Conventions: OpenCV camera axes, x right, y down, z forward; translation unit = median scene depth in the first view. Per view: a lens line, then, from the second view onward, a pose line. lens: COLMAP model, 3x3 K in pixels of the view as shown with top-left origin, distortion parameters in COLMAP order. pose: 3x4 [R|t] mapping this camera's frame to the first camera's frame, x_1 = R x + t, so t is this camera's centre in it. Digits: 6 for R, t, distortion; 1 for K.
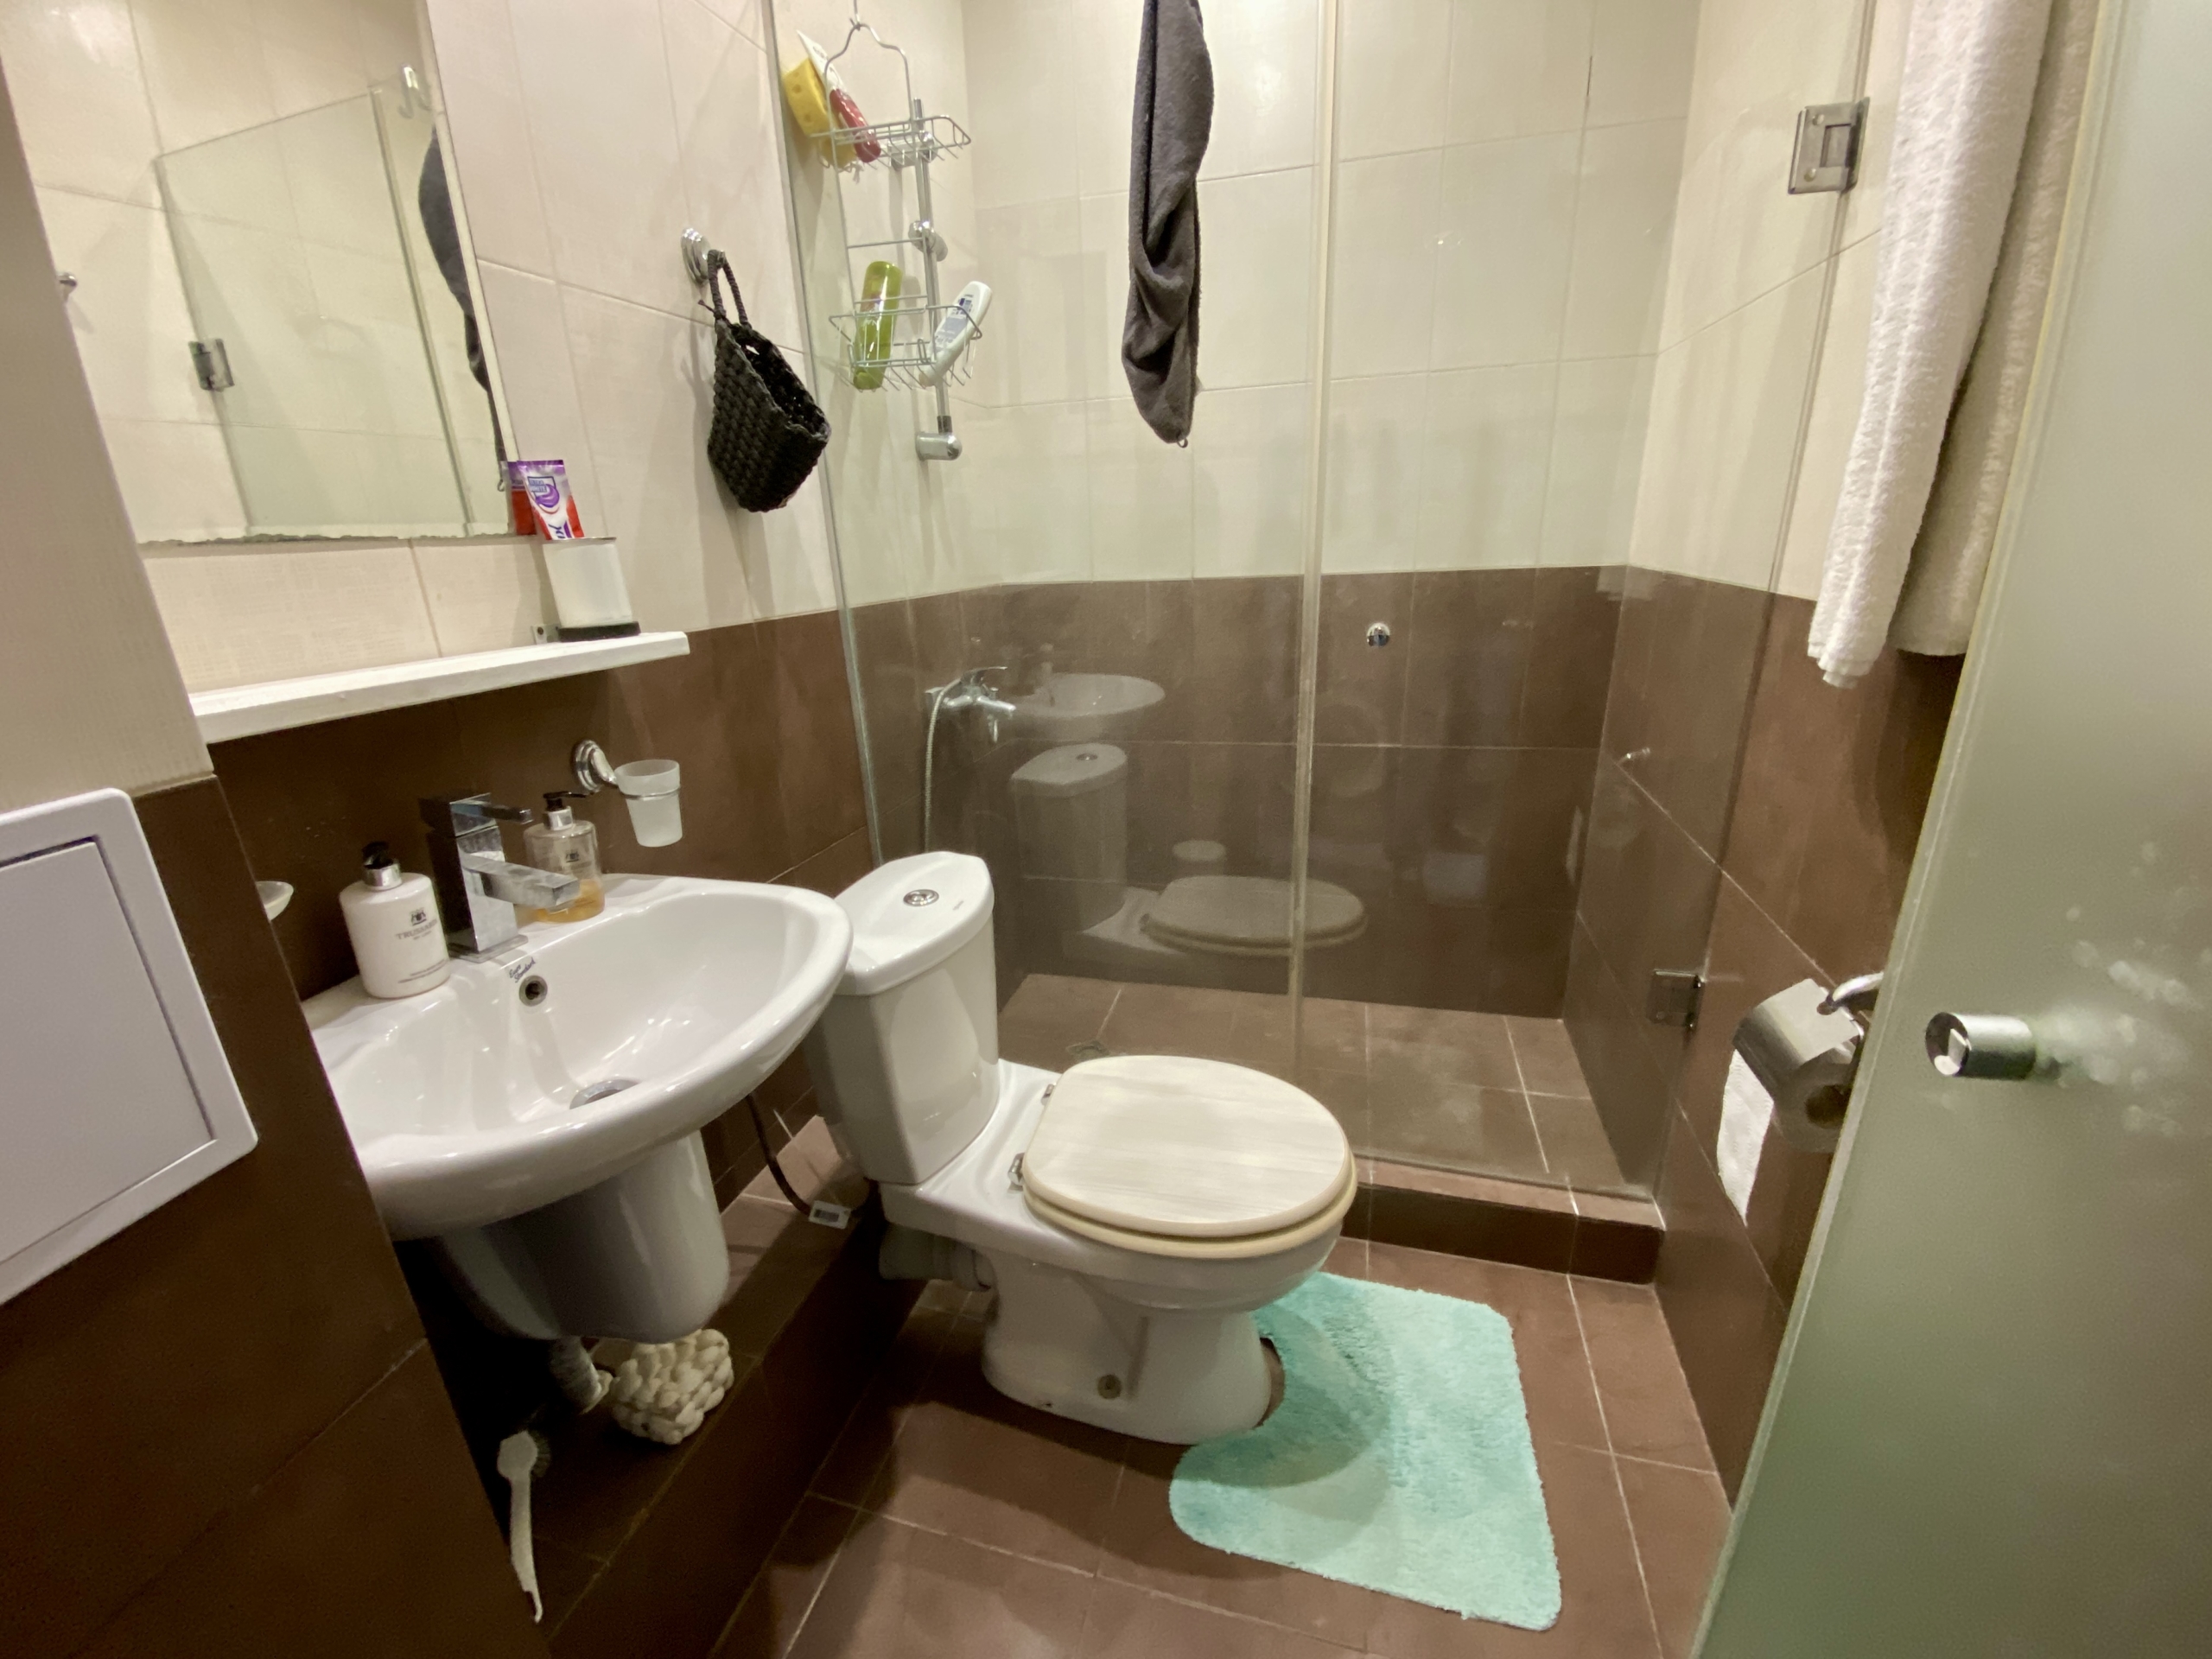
lens RADIAL K [[894.6, 0, 1096.9], [0, 894.6, 839.9], [0, 0, 1]] dist [0.021477, -0.019905]
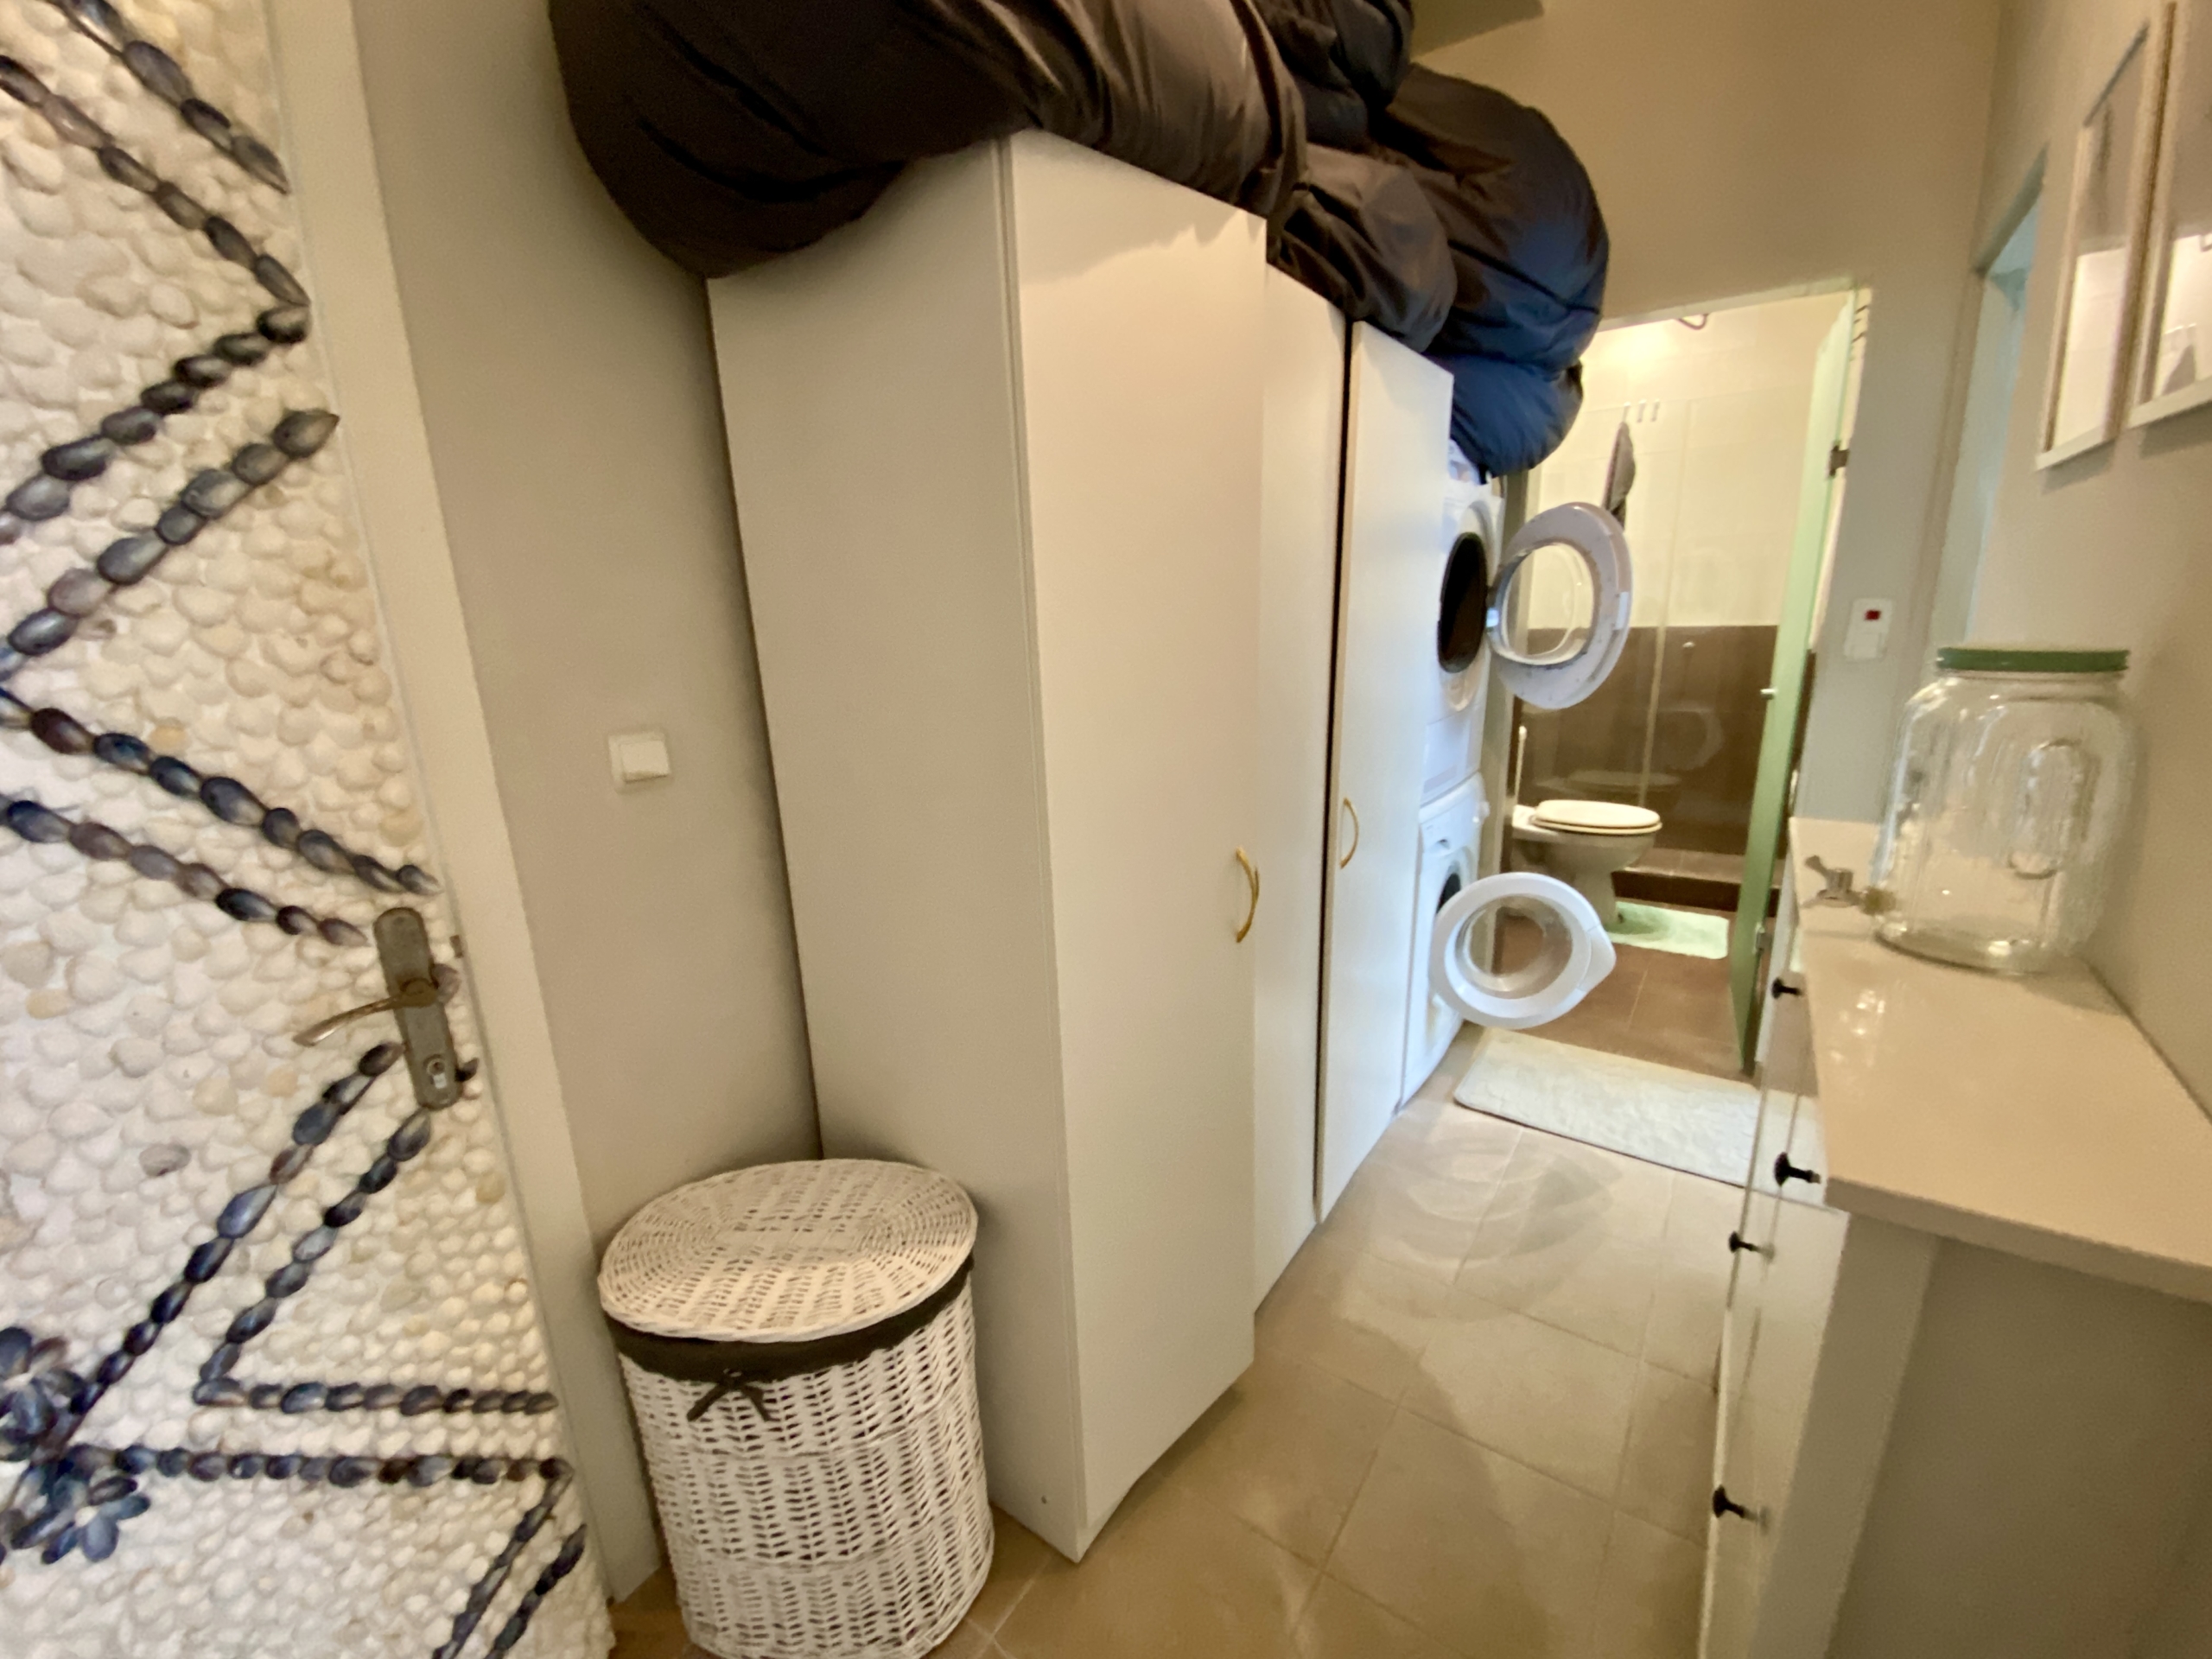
lens RADIAL K [[894.8, 0, 1098.0], [0, 894.8, 845.9], [0, 0, 1]] dist [0.008817, -0.015611]
pose [[0.940655, 0.087944, -0.327772, -0.420625], [-0.106426, 0.993561, -0.038847, 0.660563], [0.322245, 0.071425, 0.943958, -2.080378]]
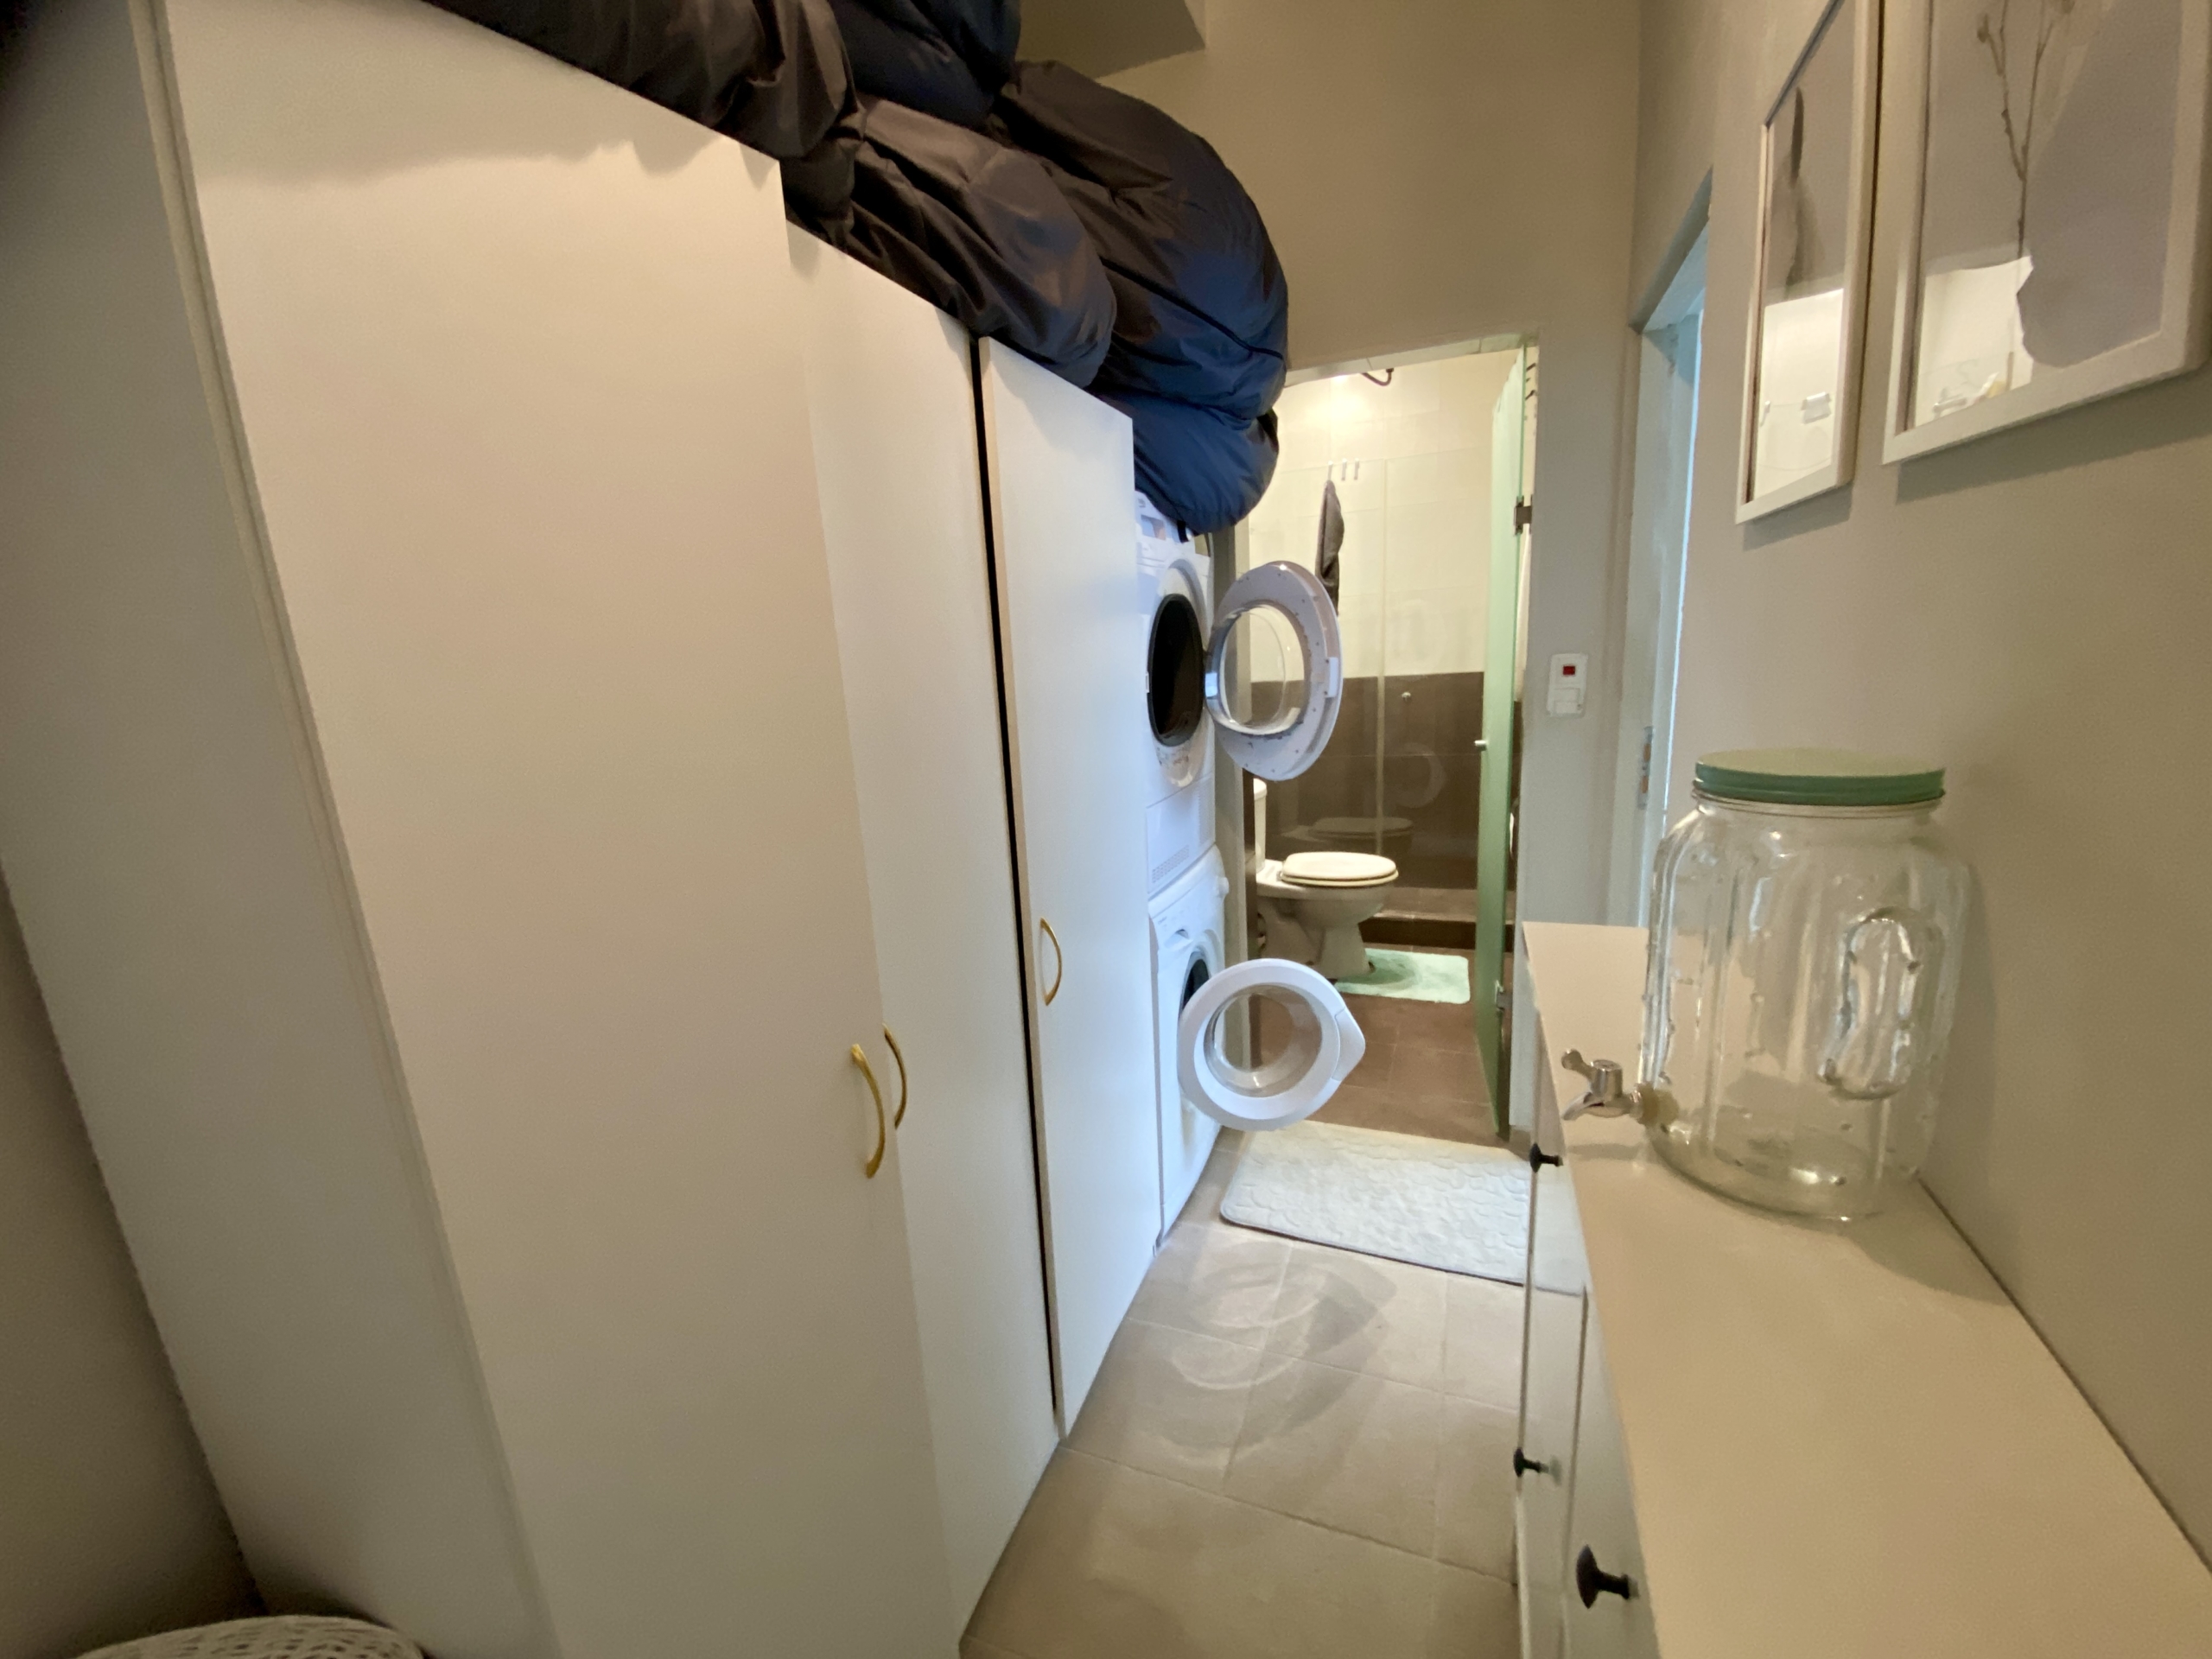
lens RADIAL K [[900.9, 0, 1090.7], [0, 900.9, 847.2], [0, 0, 1]] dist [0.017573, -0.021065]
pose [[0.993949, 0.001023, -0.109836, -0.347630], [-0.012608, 0.994410, -0.104837, 0.540207], [0.109115, 0.105587, 0.988405, -1.819730]]
